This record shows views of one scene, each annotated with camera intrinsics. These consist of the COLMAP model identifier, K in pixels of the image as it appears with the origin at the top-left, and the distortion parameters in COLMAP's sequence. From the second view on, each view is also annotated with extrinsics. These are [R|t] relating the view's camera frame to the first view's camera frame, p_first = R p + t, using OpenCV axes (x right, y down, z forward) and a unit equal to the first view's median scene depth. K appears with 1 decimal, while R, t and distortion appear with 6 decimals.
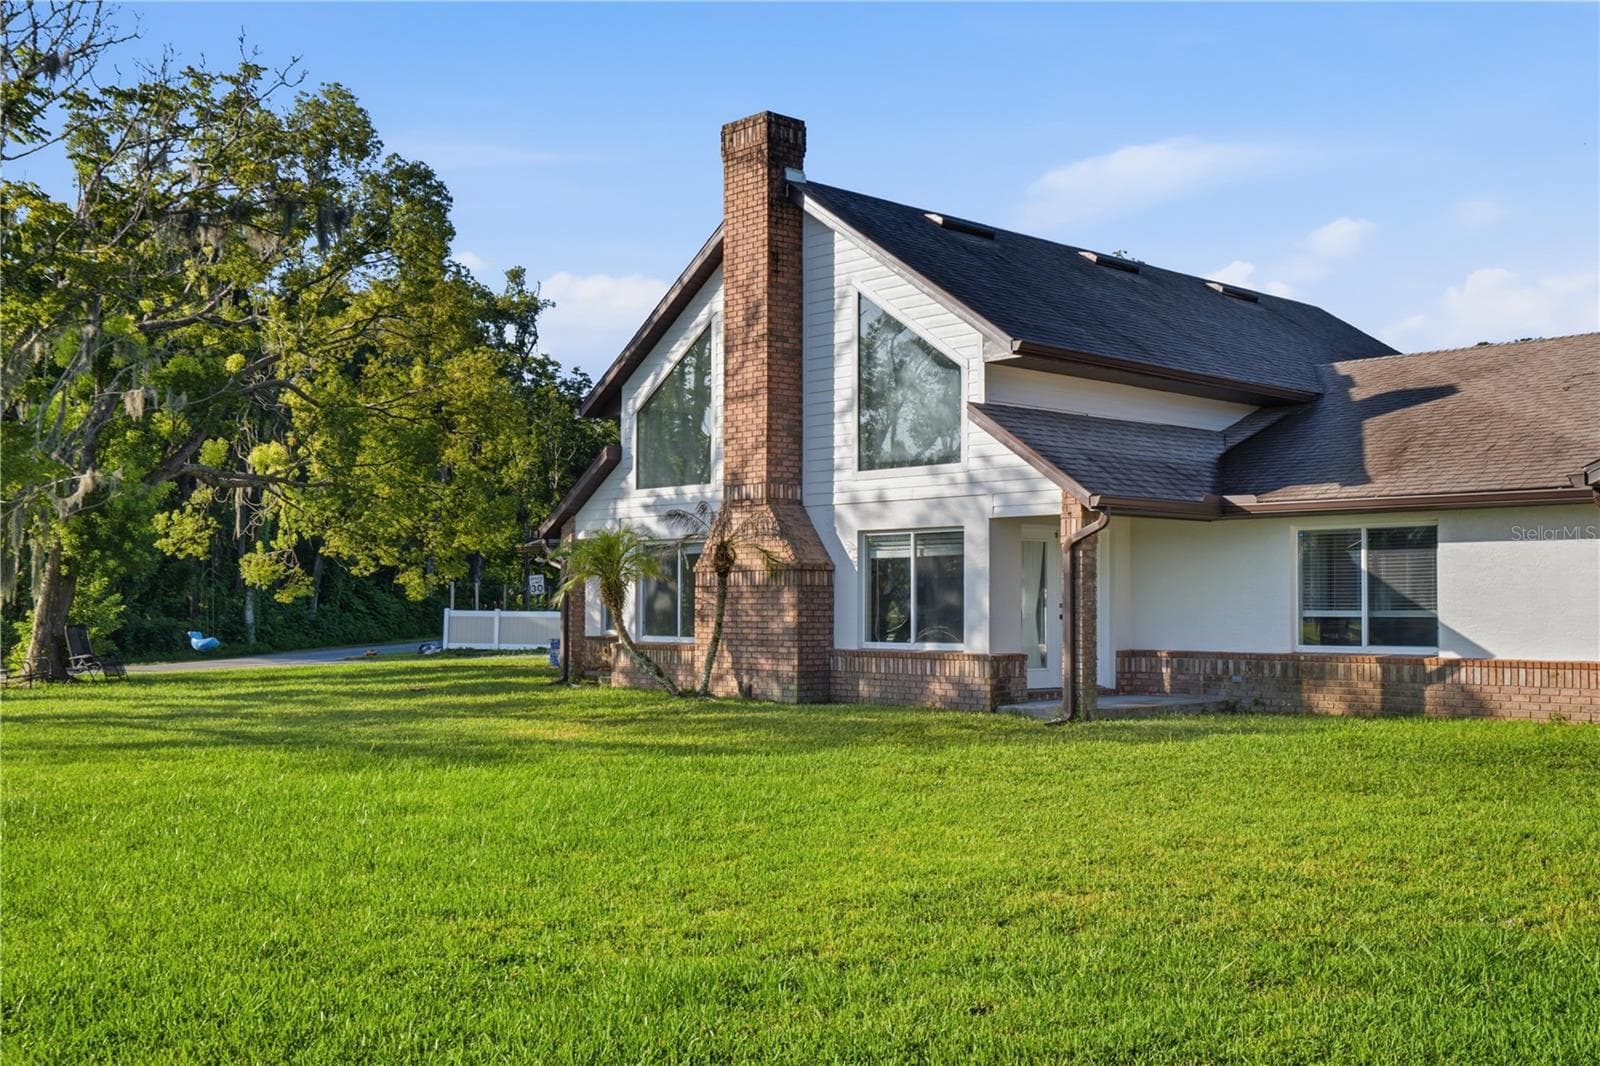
lens RADIAL K [[1593.0, 0, 800.4], [0, 1593.0, 563.8], [0, 0, 1]] dist [0.019578, 0.000000]
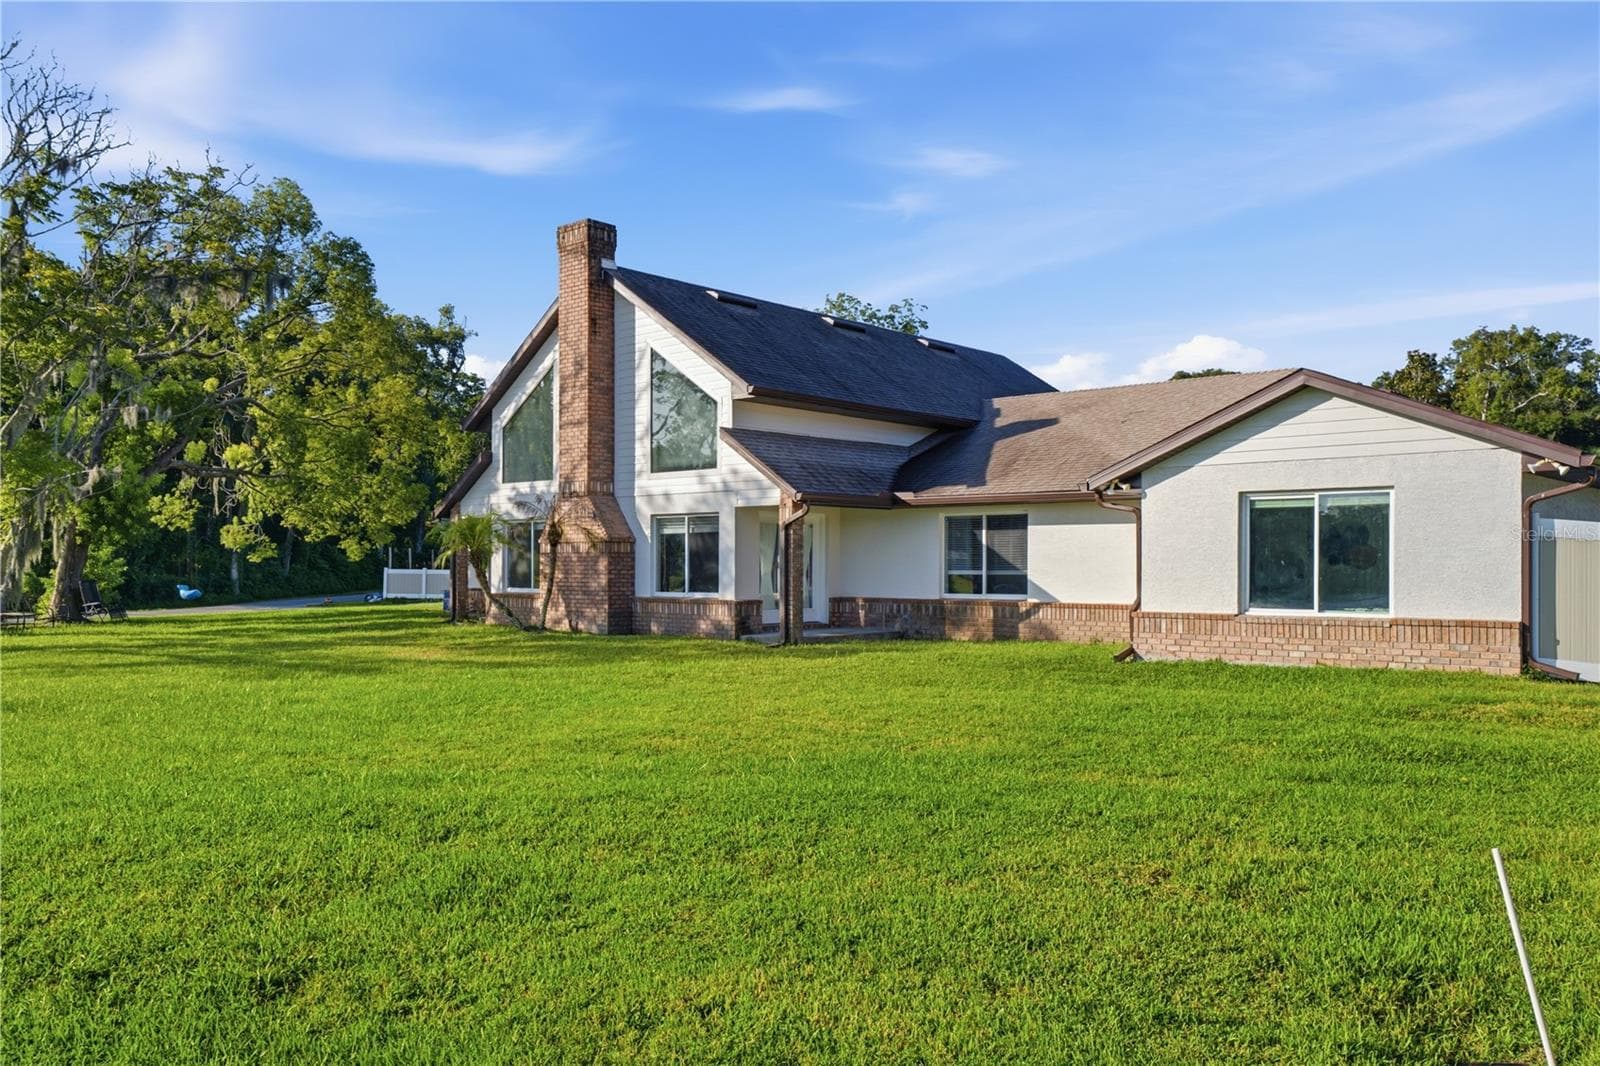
lens RADIAL K [[1234.4, 0, 799.9], [0, 1234.4, 567.9], [0, 0, 1]] dist [0.009372, -0.011863]
pose [[0.996176, -0.000122, 0.087369, 0.070341], [-0.002448, 0.999567, 0.029308, -0.005581], [-0.087335, -0.029410, 0.995745, -0.117987]]
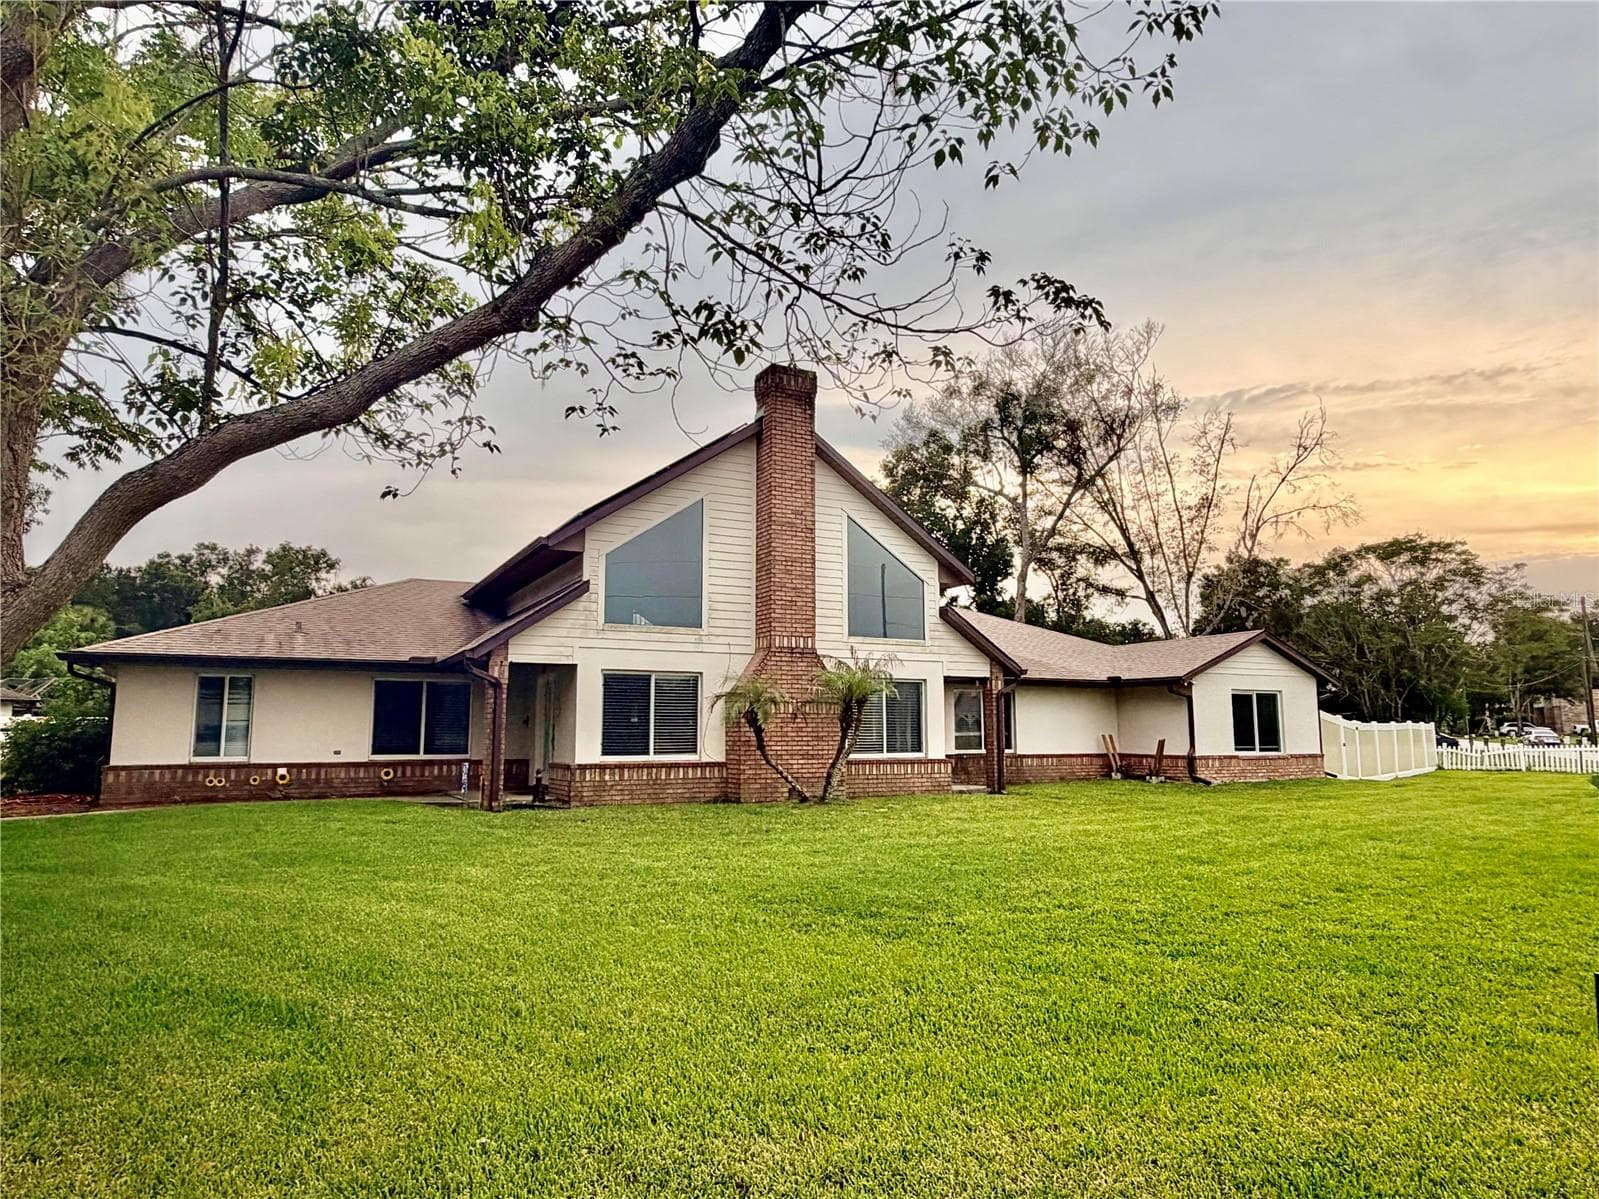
lens RADIAL K [[978.9, 0, 789.8], [0, 978.9, 609.8], [0, 0, 1]] dist [0.008438, 0.000390]
pose [[0.281062, 0.116145, 0.952636, -0.813021], [-0.026705, 0.993212, -0.113213, 0.019656], [-0.959318, 0.006380, 0.282256, 0.771003]]
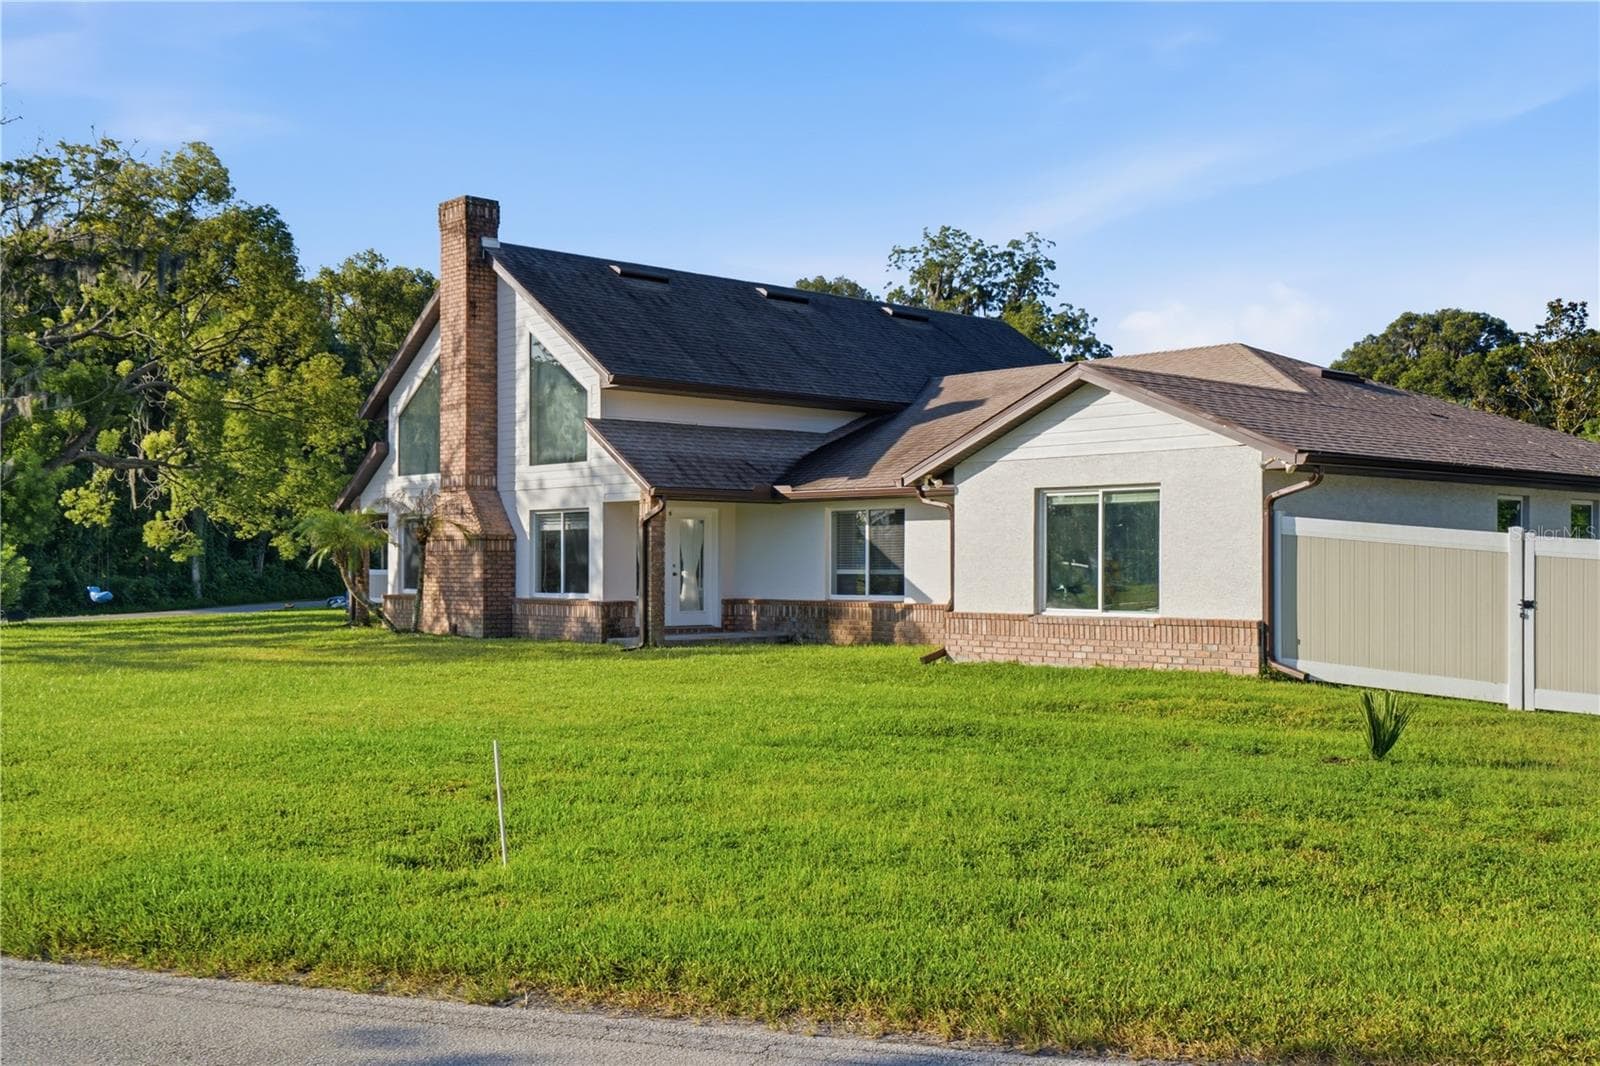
lens RADIAL K [[1593.0, 0, 800.8], [0, 1593.0, 561.8], [0, 0, 1]] dist [0.019578, 0.000000]
pose [[0.999849, 0.000160, -0.017349, 0.279384], [0.000275, 0.999686, 0.025052, -0.010483], [0.017348, -0.025053, 0.999536, -0.333027]]
